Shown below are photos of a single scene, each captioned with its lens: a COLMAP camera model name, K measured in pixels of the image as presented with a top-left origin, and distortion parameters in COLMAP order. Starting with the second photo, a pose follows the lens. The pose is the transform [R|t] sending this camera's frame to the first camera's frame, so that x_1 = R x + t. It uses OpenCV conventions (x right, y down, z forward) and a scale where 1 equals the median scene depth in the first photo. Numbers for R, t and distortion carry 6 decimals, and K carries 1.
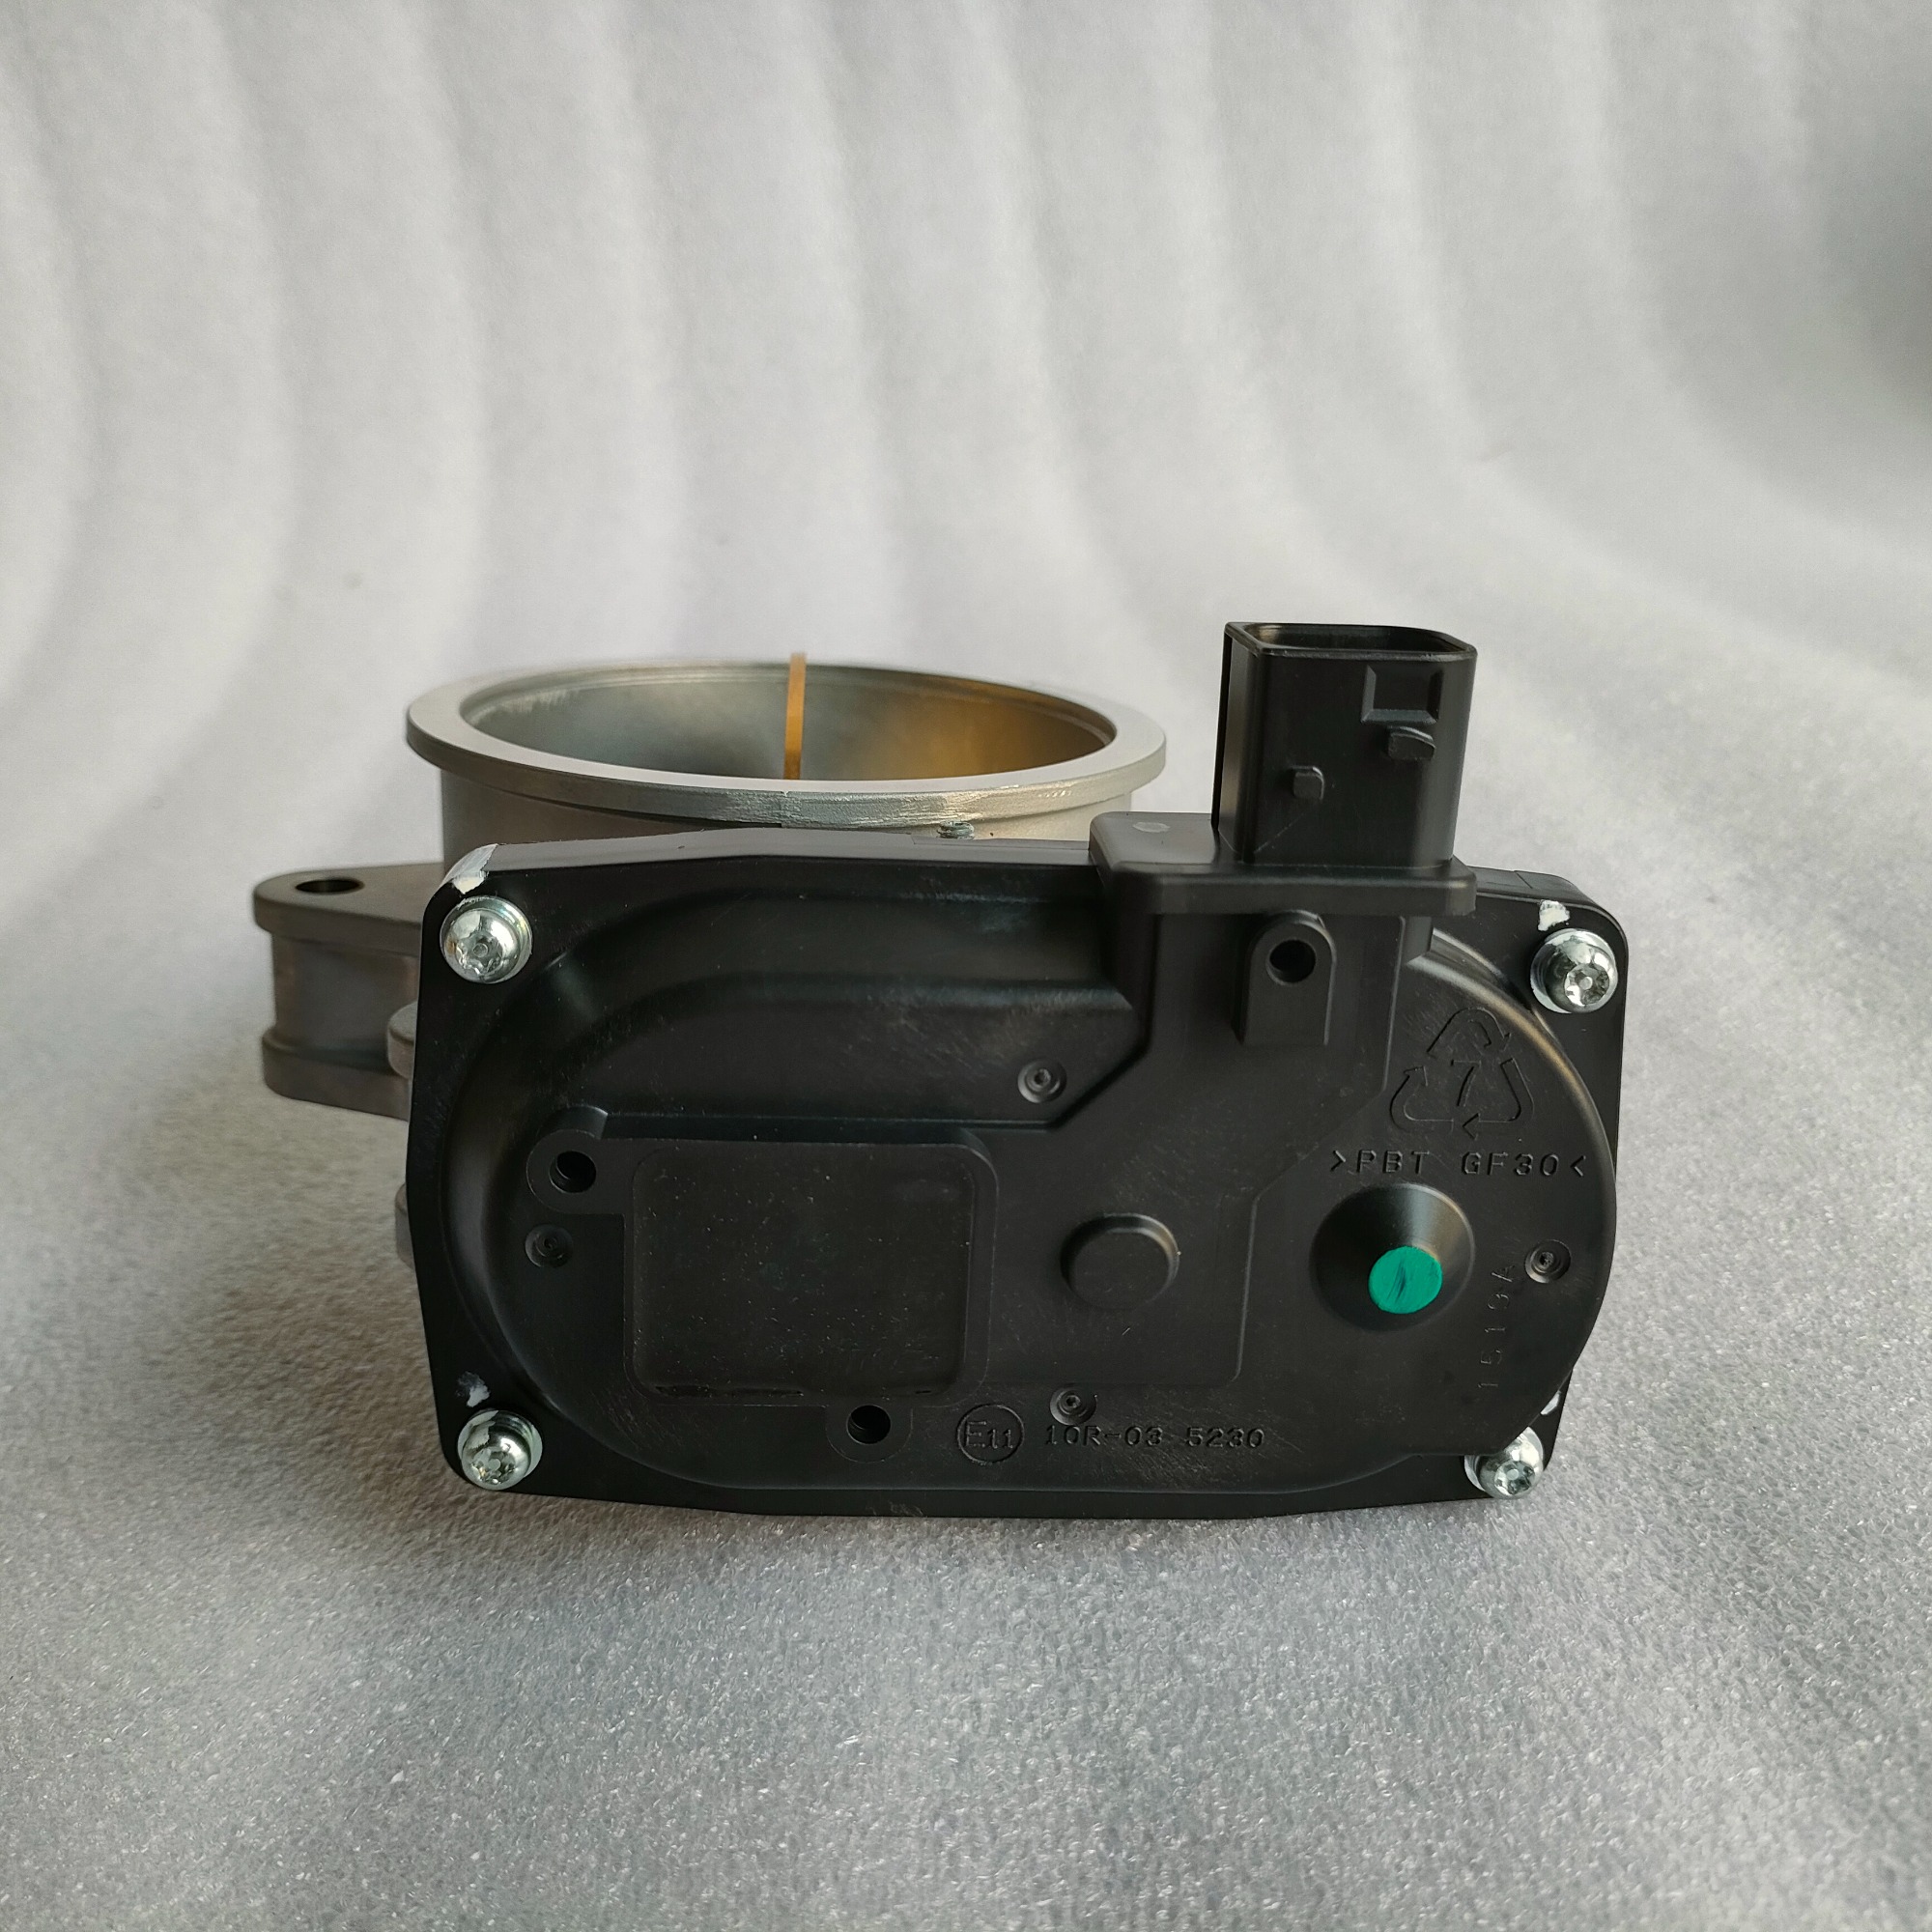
lens RADIAL K [[2193.1, 0, 961.2], [0, 2193.1, 936.8], [0, 0, 1]] dist [0.014176, 0.020139]
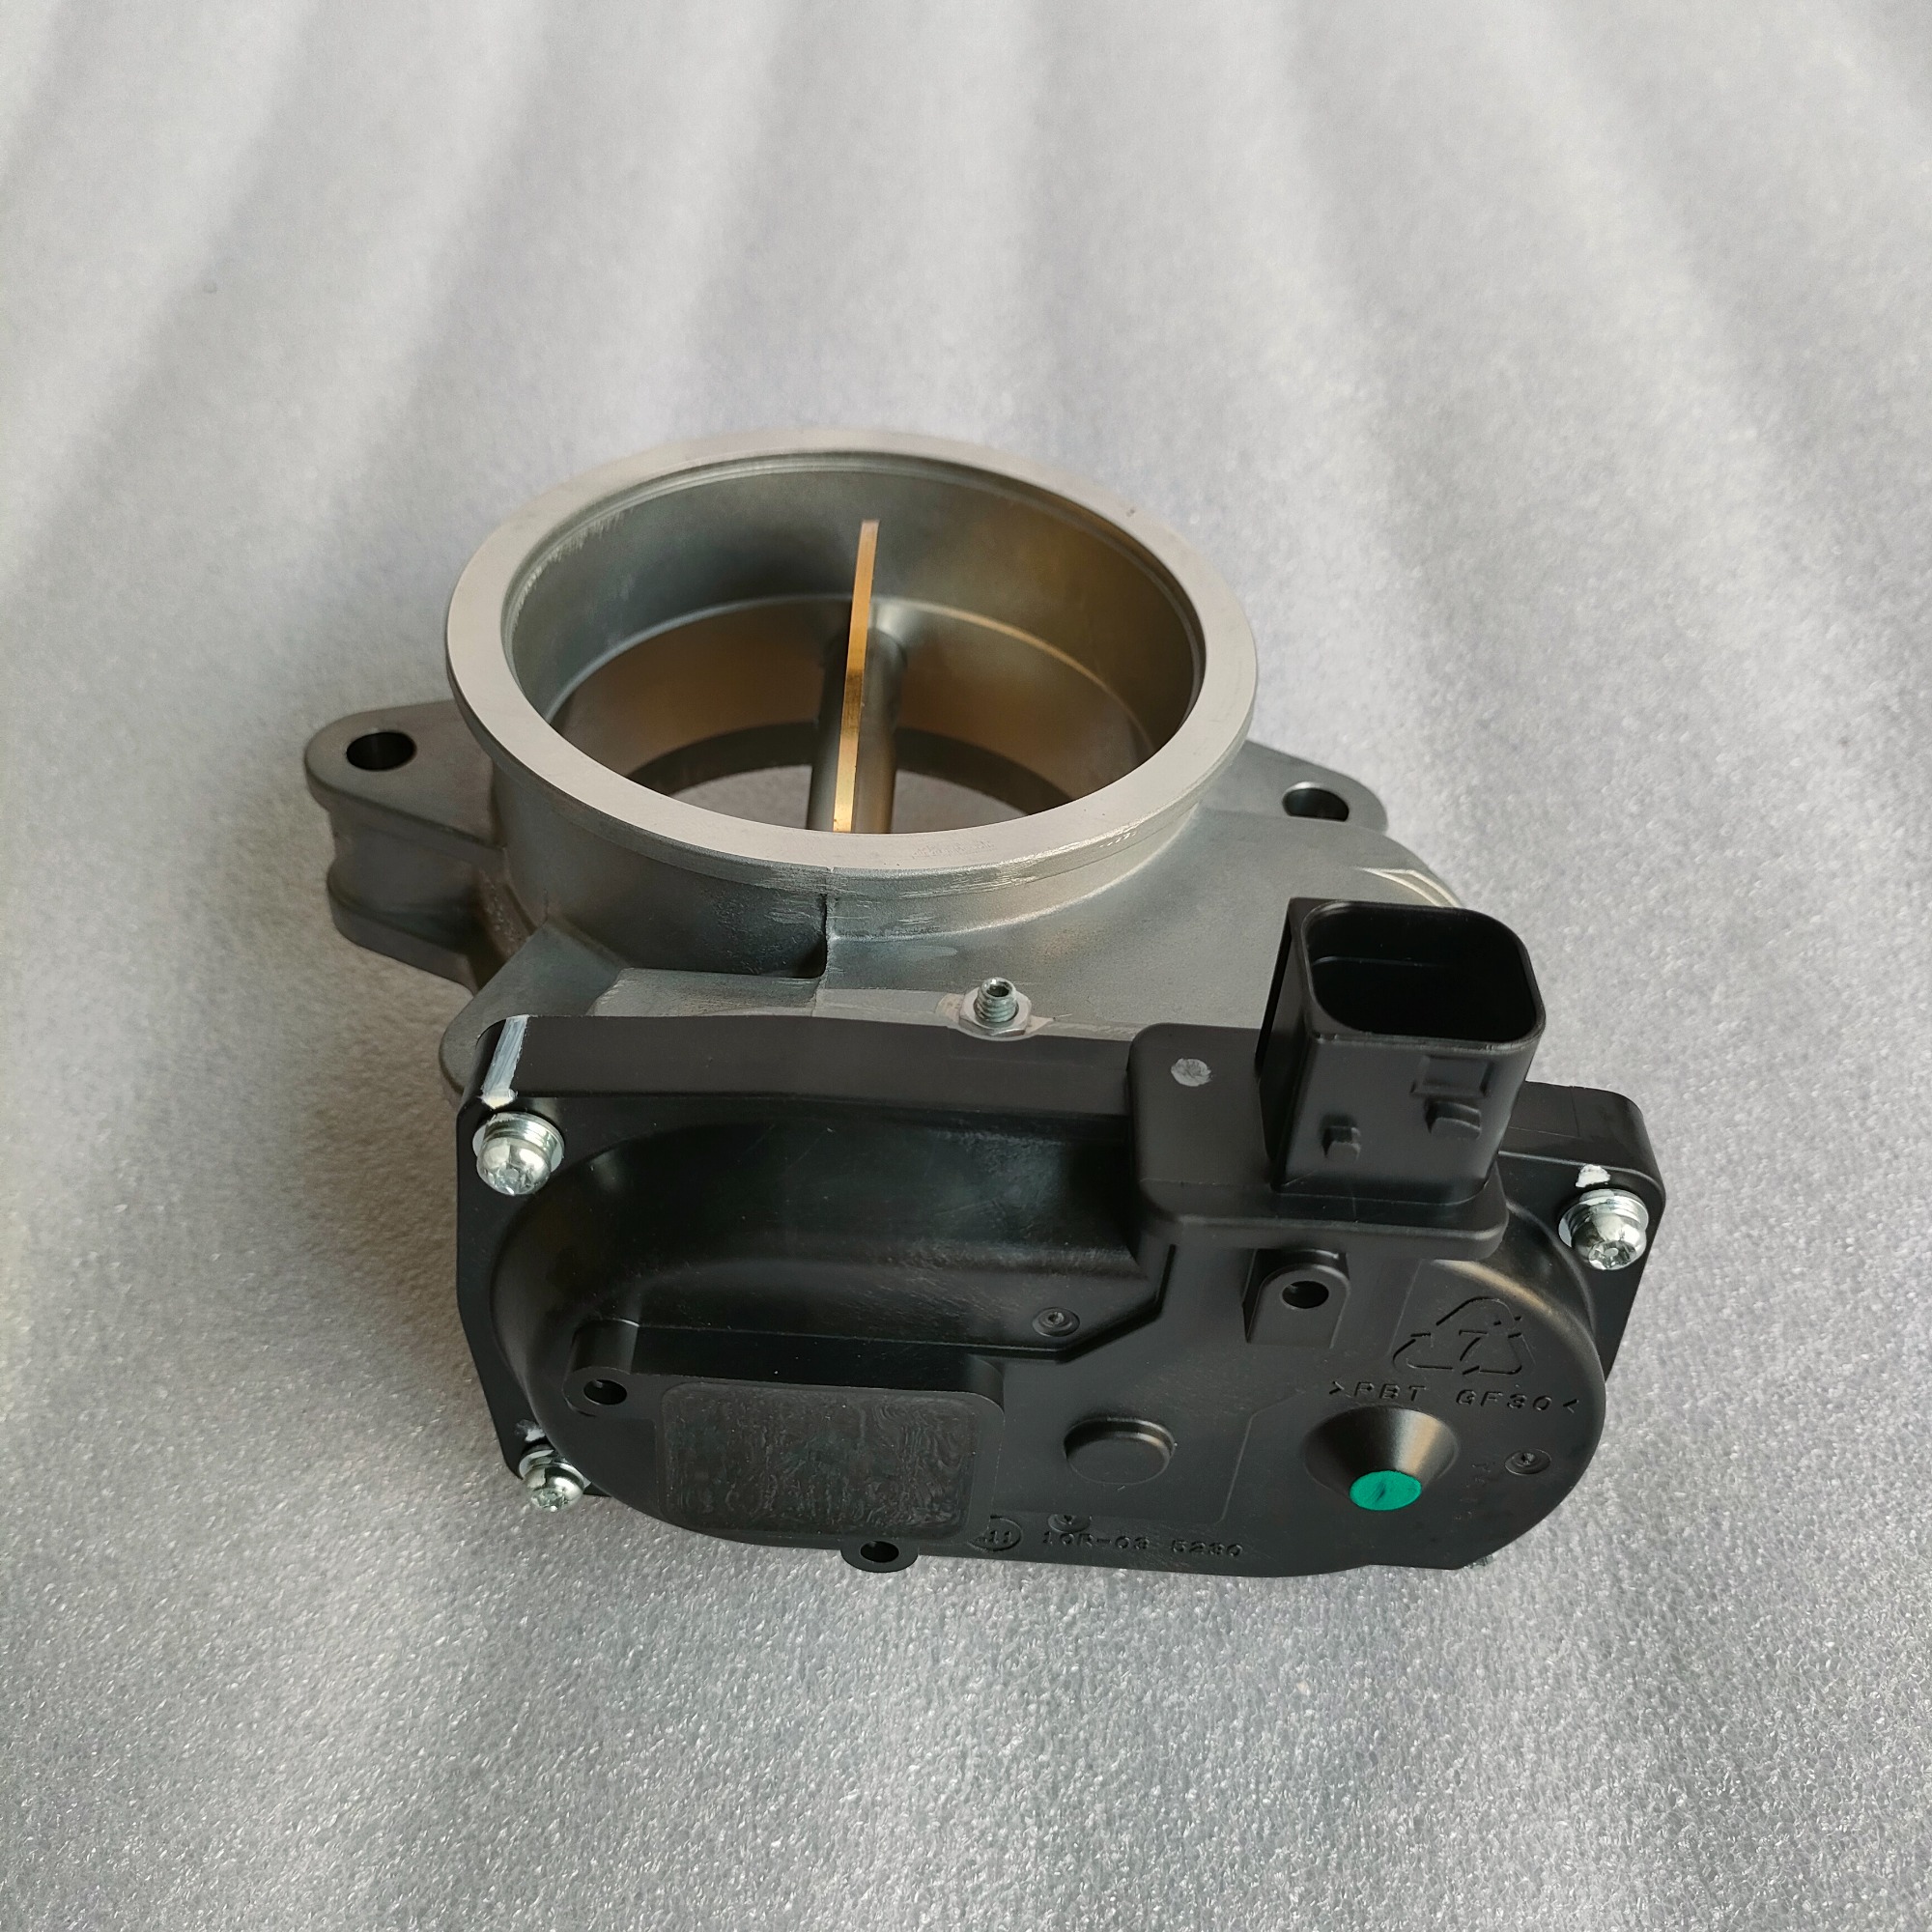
lens RADIAL K [[2193.1, 0, 961.2], [0, 2193.1, 936.8], [0, 0, 1]] dist [0.014176, 0.020139]
pose [[0.996103, 0.075217, -0.046046, 0.025642], [-0.045406, 0.884992, 0.463387, -0.546951], [0.075605, -0.459491, 0.884959, 0.160457]]
